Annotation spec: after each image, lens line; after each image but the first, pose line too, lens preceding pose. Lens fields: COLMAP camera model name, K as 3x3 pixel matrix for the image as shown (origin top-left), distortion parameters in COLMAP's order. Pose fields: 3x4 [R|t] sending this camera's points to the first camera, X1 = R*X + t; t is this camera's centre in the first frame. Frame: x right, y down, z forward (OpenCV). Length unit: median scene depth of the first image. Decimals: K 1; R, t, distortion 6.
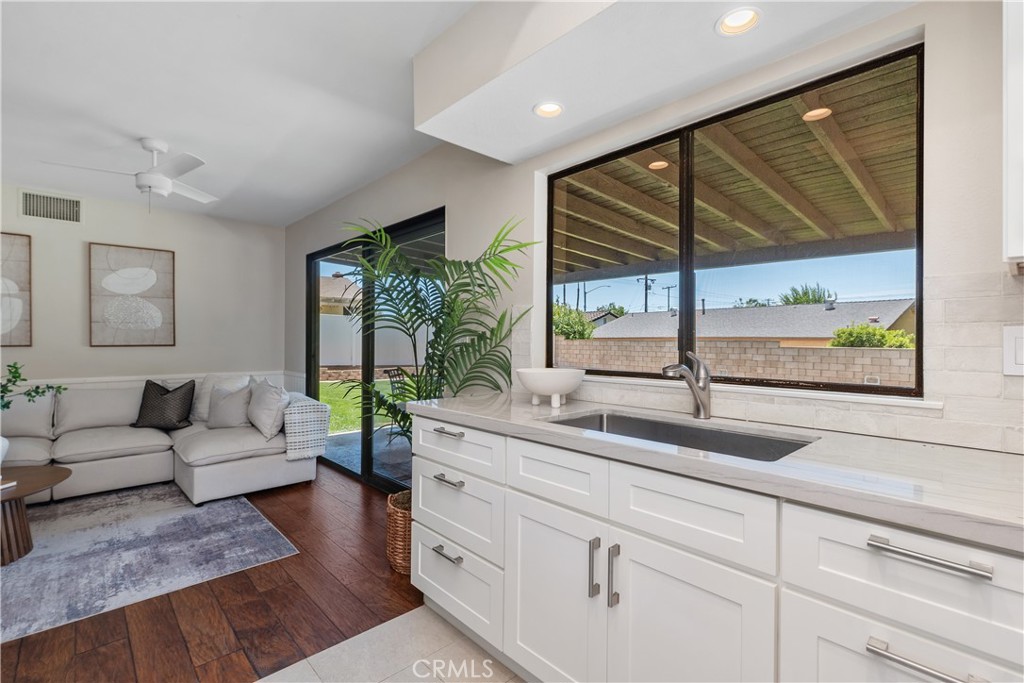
lens RADIAL K [[469.4, 0, 510.5], [0, 469.4, 341.1], [0, 0, 1]] dist [0.004285, 0.000322]
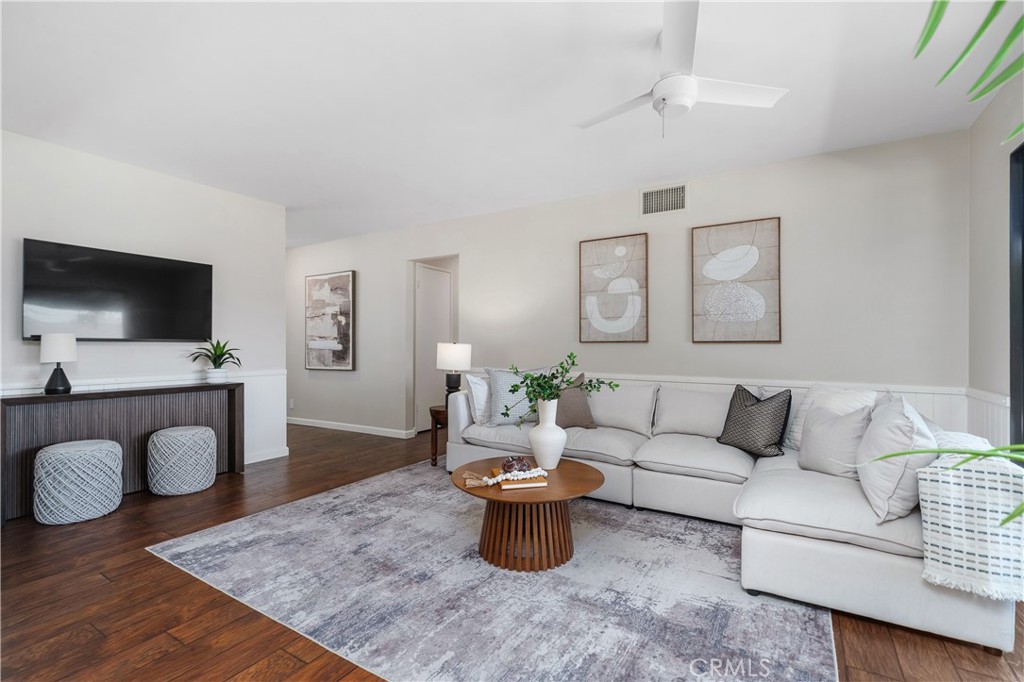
lens RADIAL K [[469.4, 0, 509.4], [0, 469.4, 342.9], [0, 0, 1]] dist [0.004285, 0.000322]
pose [[0.271848, -0.008525, -0.962302, -0.133113], [-0.006810, 0.999919, -0.010782, 0.026793], [0.962316, 0.009485, 0.271768, 0.461785]]
